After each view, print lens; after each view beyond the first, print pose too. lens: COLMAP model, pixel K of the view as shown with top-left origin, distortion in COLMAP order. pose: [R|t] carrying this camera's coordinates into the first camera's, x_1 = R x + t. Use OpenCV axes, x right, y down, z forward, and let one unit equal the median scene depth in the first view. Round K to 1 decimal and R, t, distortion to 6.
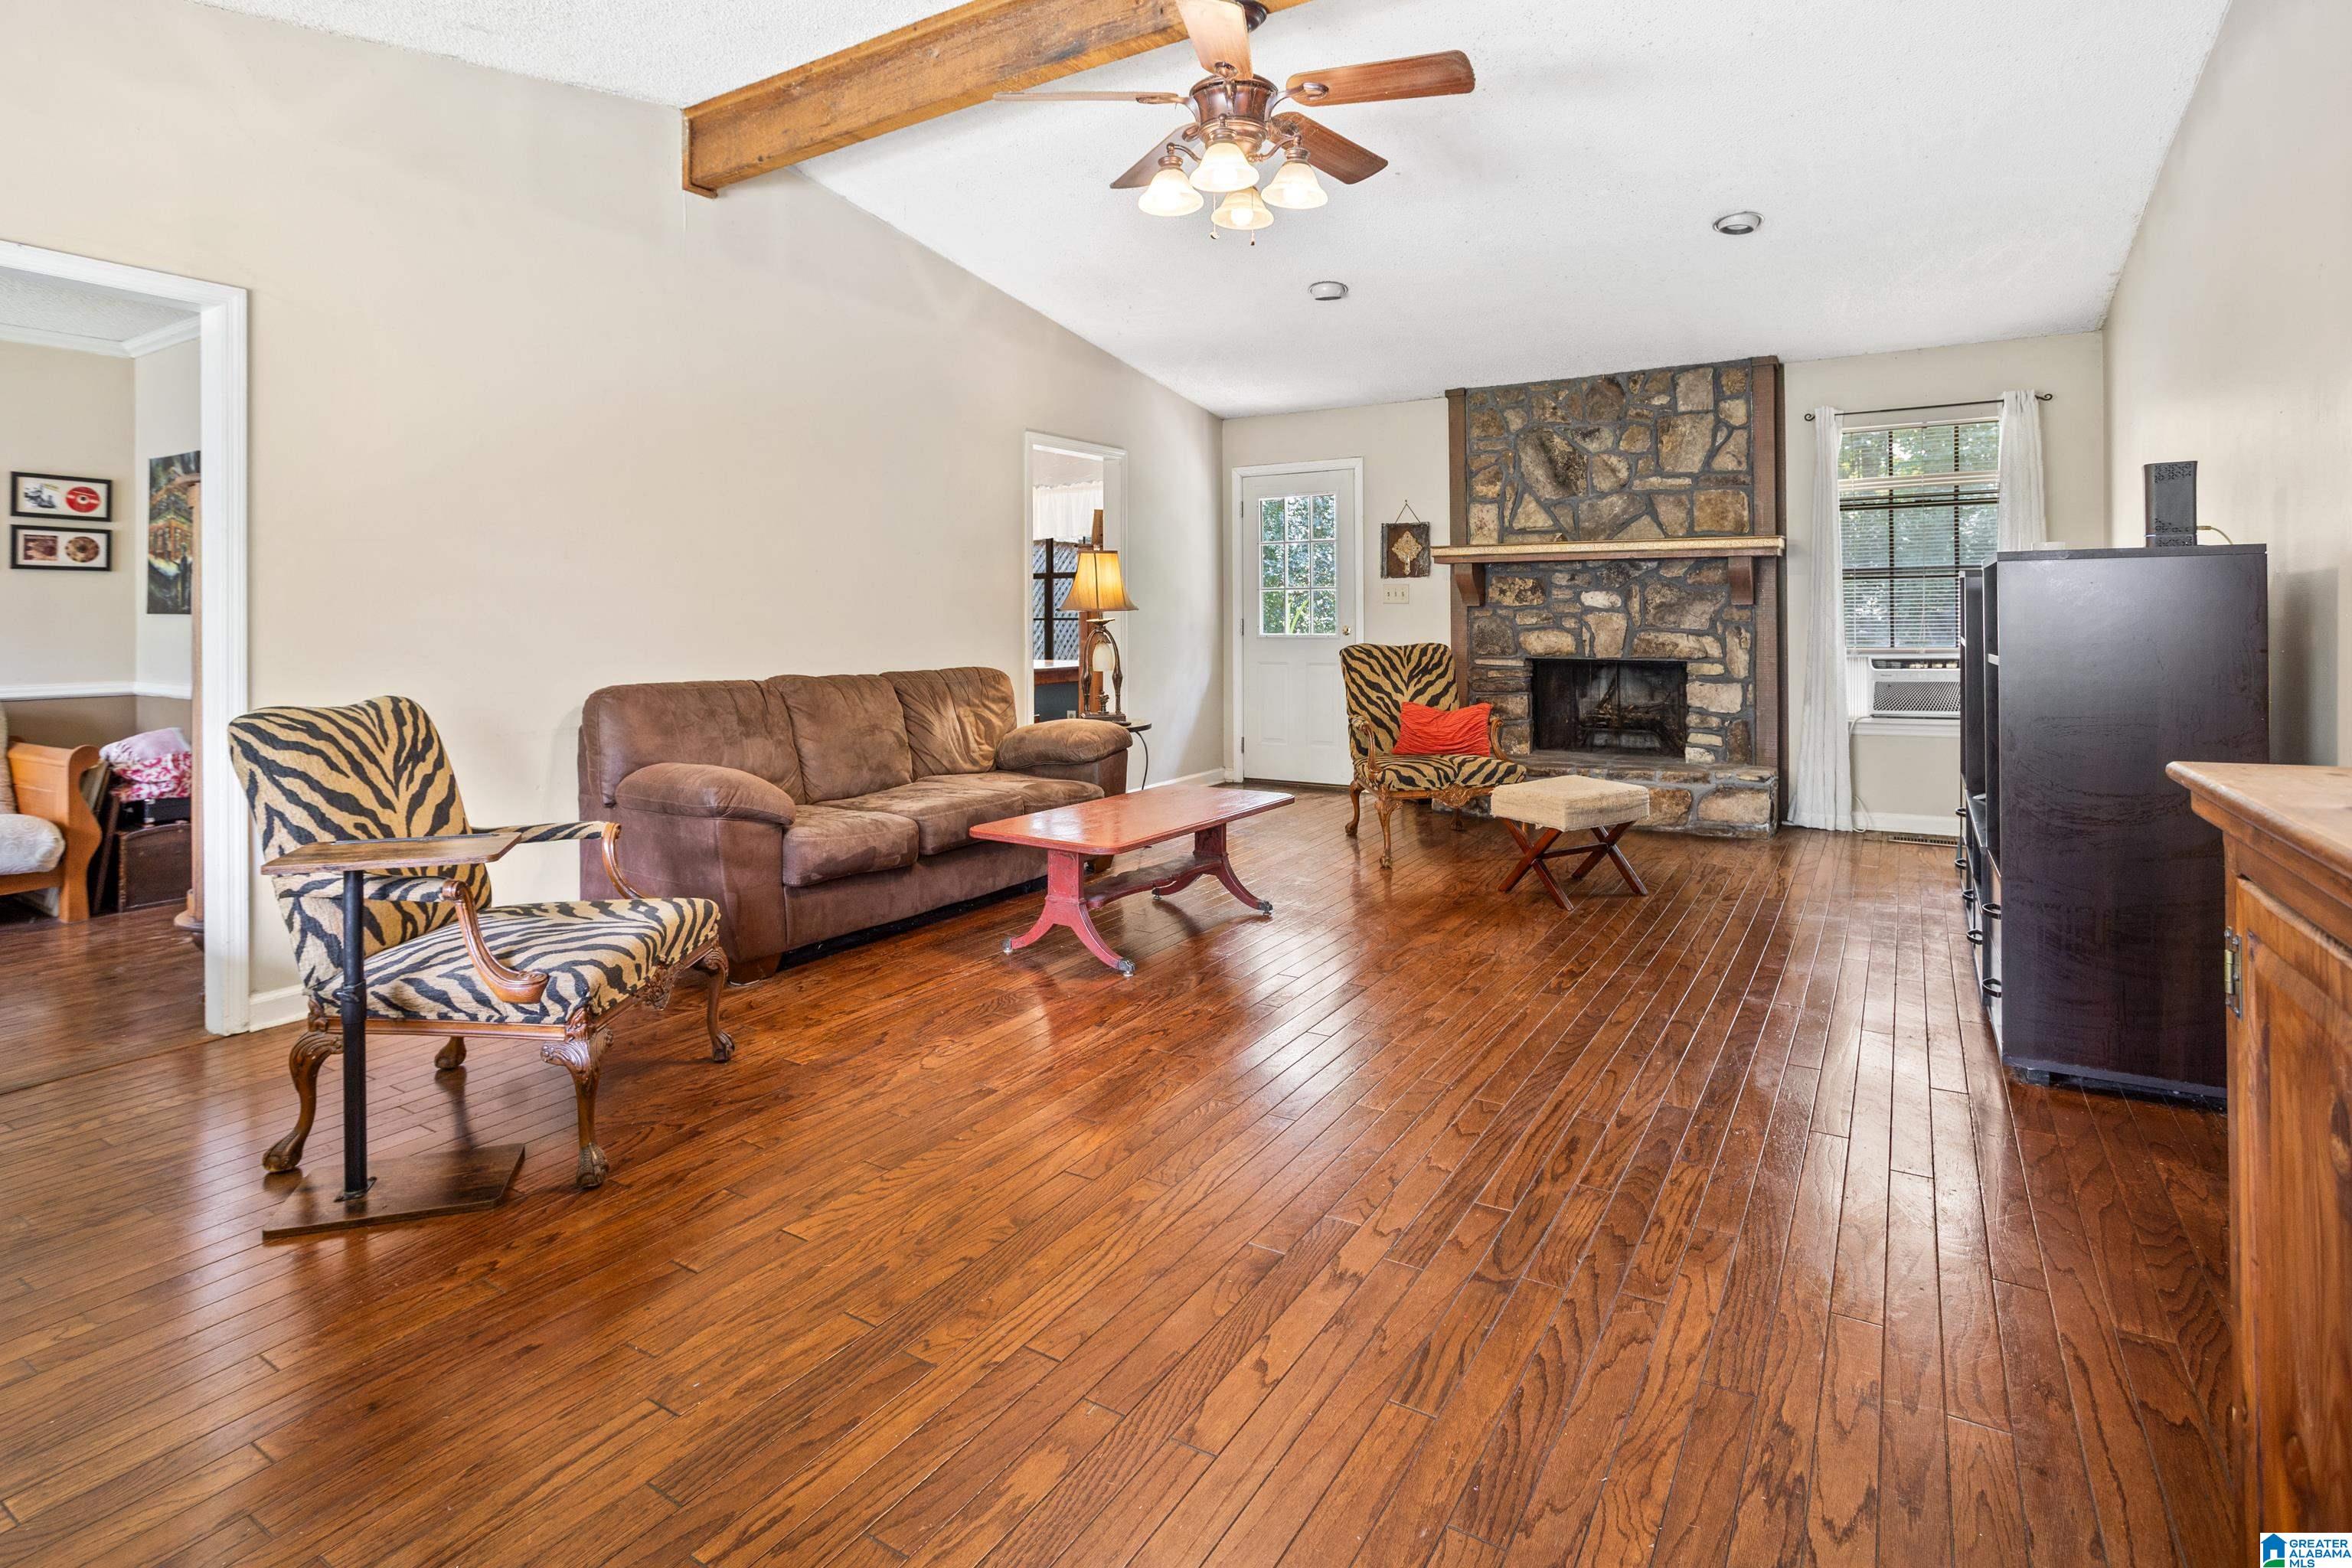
lens RADIAL K [[1179.8, 0, 1179.4], [0, 1179.8, 624.8], [0, 0, 1]] dist [-0.041489, 0.000119]
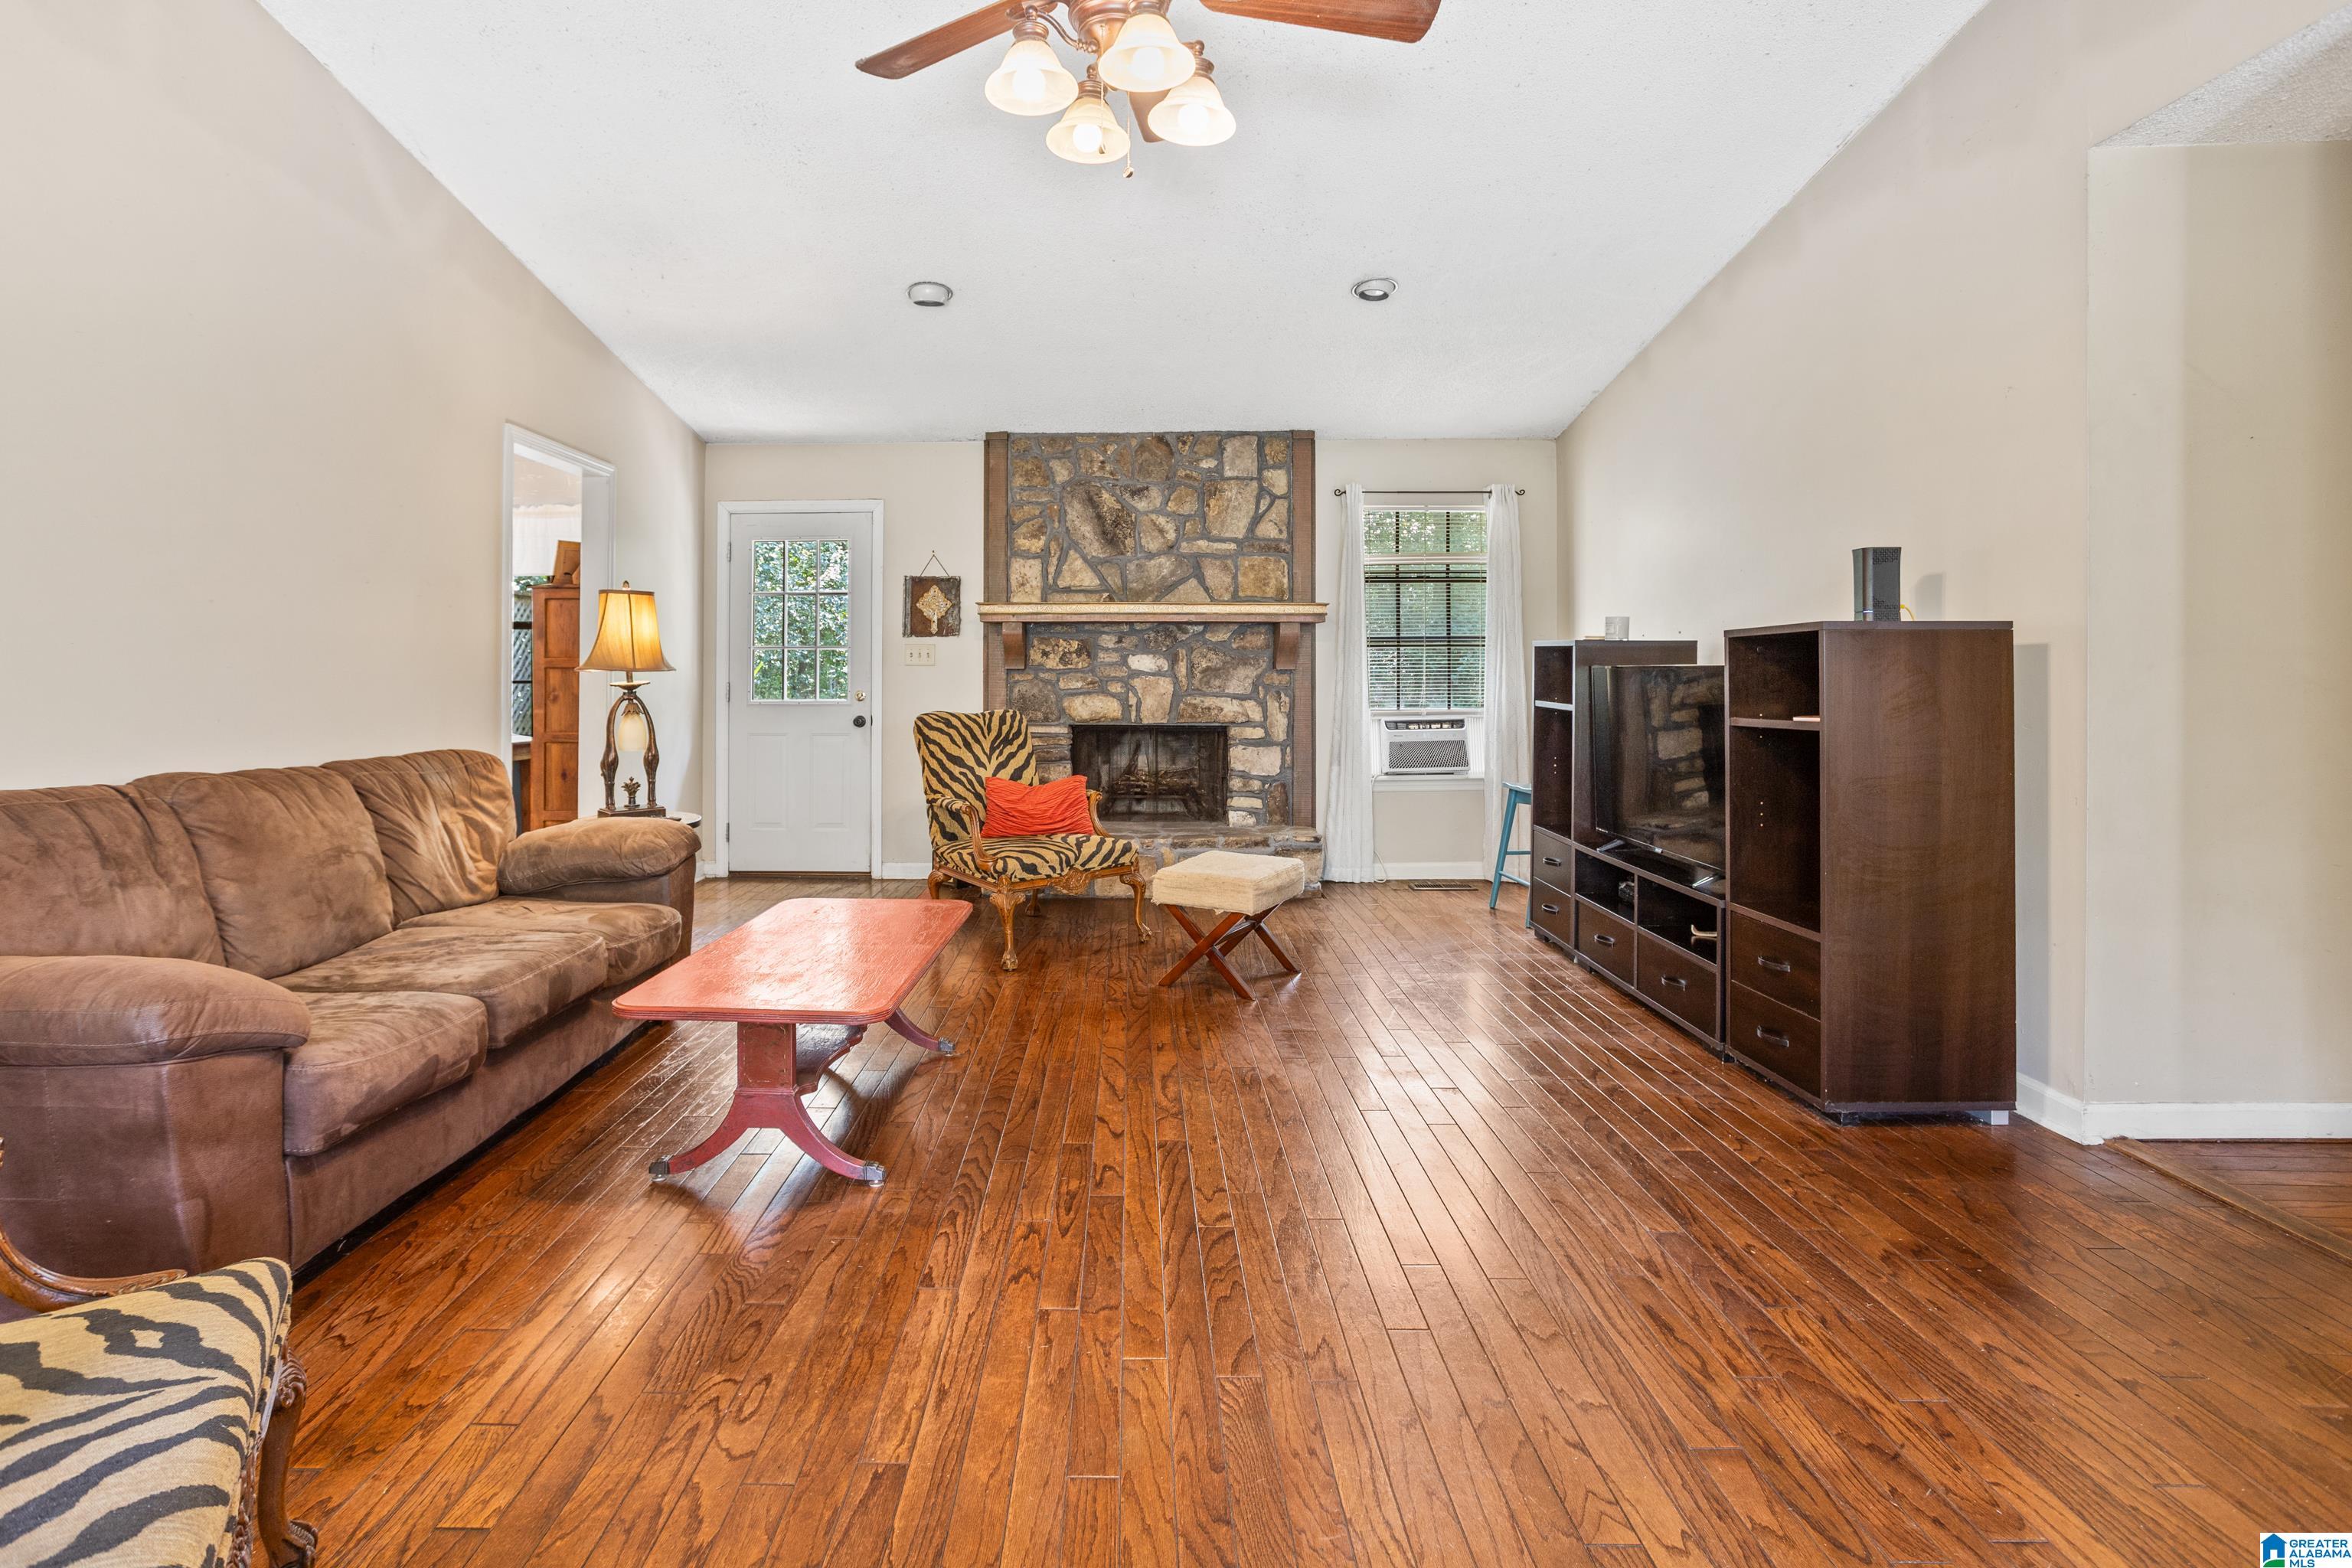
lens RADIAL K [[1179.8, 0, 1167.5], [0, 1179.8, 681.0], [0, 0, 1]] dist [-0.063028, 0.037213]
pose [[0.860348, 0.003625, 0.509694, -0.129959], [-0.000254, 0.999978, -0.006685, -0.000344], [-0.509707, 0.005622, 0.860330, 0.159545]]
